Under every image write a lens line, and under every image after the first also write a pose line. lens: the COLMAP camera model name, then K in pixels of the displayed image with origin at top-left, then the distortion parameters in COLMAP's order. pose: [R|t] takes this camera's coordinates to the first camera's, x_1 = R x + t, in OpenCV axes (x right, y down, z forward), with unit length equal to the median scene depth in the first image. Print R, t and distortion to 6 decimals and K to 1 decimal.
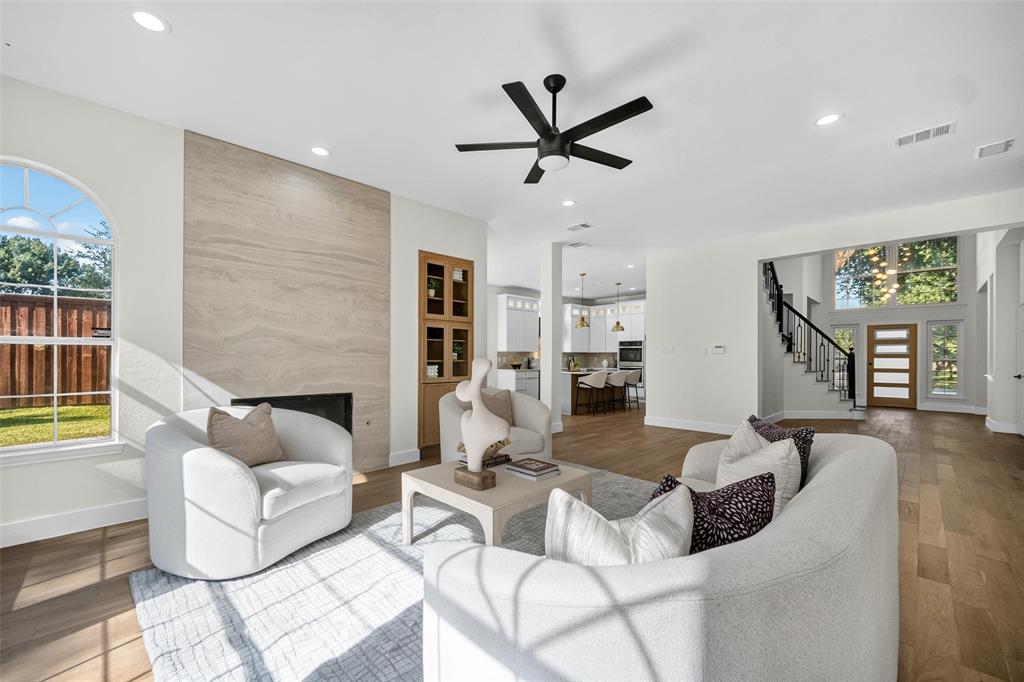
lens RADIAL K [[416.1, 0, 499.7], [0, 416.1, 355.5], [0, 0, 1]] dist [0.002864, 0.000139]
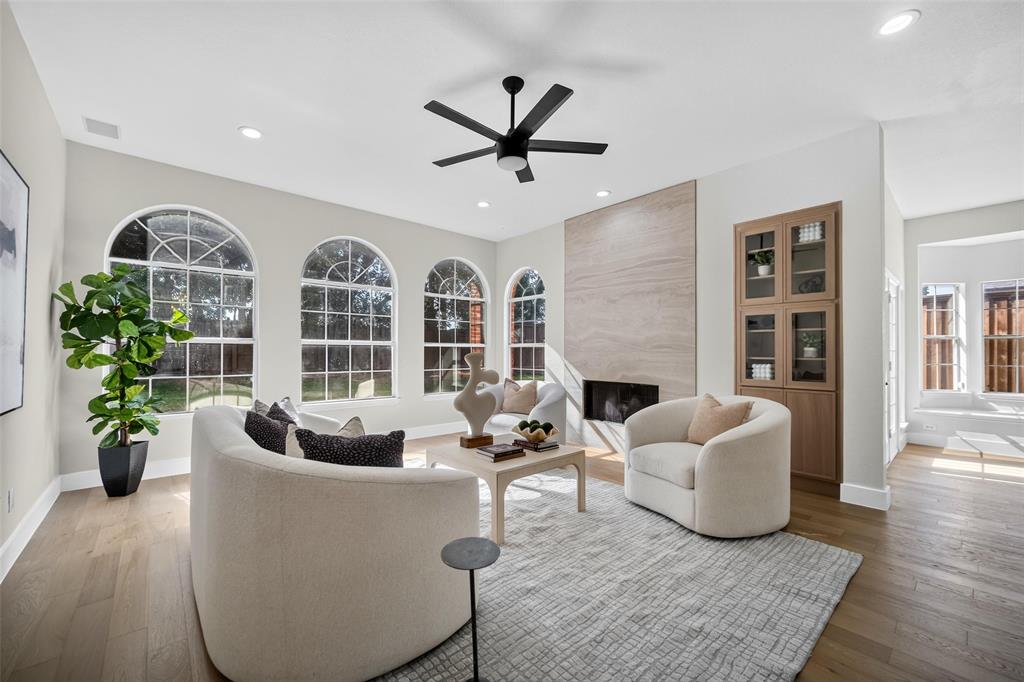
lens RADIAL K [[416.1, 0, 511.9], [0, 416.1, 344.9], [0, 0, 1]] dist [0.002864, 0.000139]
pose [[-0.051104, -0.017072, -0.998547, 0.764546], [0.002883, 0.999847, -0.017242, 0.000738], [0.998689, -0.003760, -0.051047, 0.688756]]
